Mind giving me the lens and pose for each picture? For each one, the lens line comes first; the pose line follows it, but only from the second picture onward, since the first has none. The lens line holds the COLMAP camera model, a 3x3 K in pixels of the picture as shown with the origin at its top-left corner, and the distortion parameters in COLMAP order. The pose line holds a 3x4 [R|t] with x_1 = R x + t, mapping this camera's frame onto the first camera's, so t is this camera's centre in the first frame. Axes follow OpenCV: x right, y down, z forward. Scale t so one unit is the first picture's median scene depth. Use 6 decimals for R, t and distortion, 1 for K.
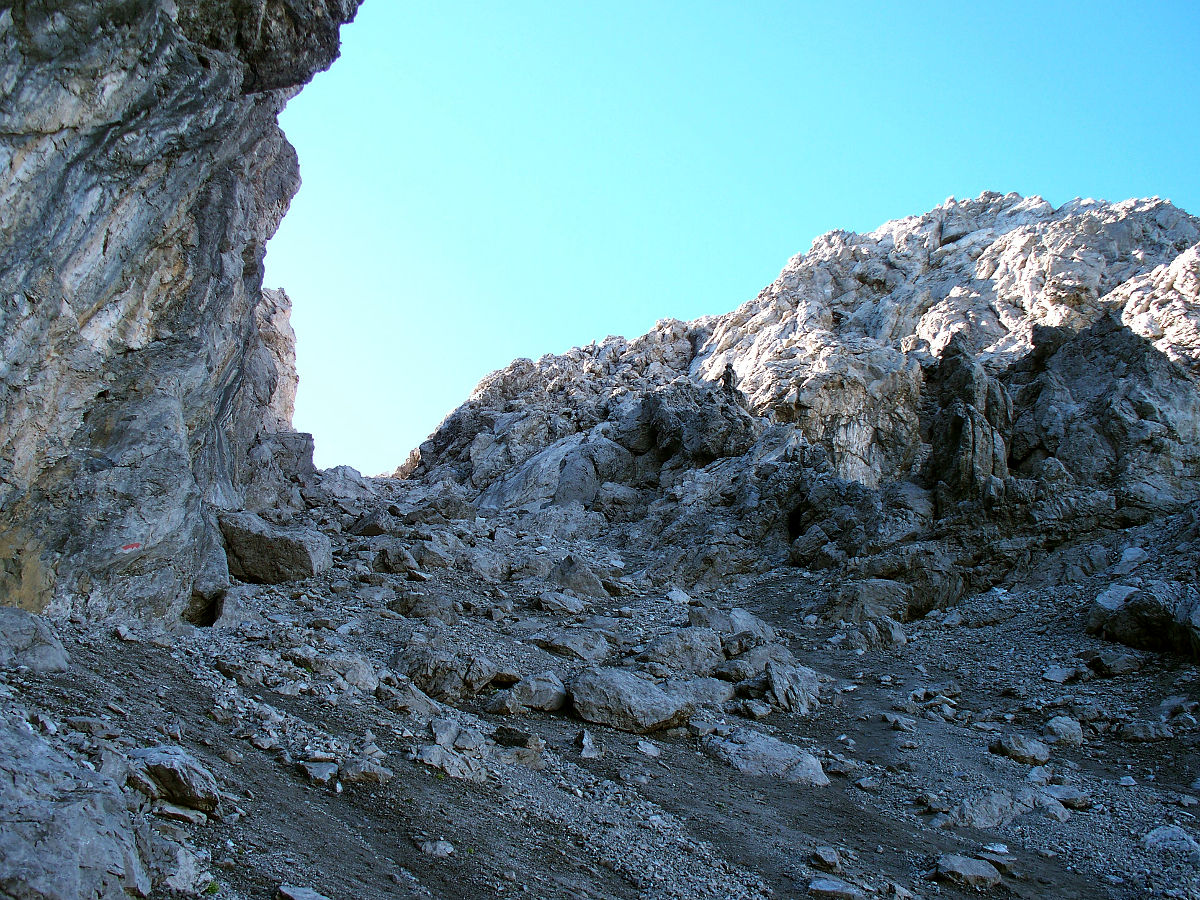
lens RADIAL K [[1270.2, 0, 600.0], [0, 1270.2, 450.0], [0, 0, 1]] dist [-0.167231, -0.002437]
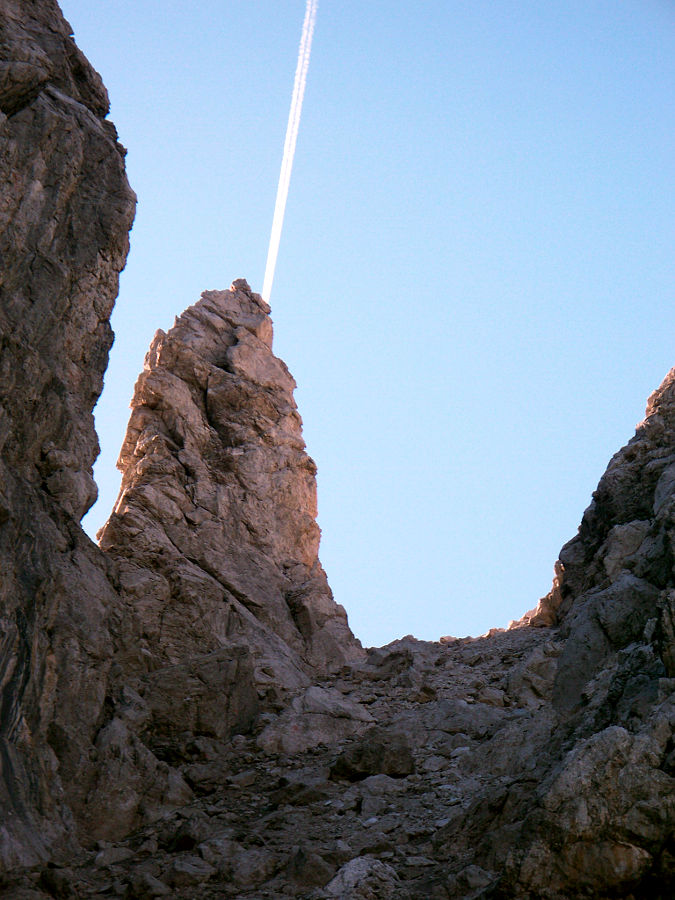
lens RADIAL K [[4710.3, 0, 337.5], [0, 4710.3, 450.0], [0, 0, 1]] dist [0.120656, 5.280453]
pose [[0.908741, -0.237758, -0.343018, 0.396897], [0.253286, 0.967391, 0.000486, -0.061865], [0.331717, -0.087323, 0.939329, -0.707556]]
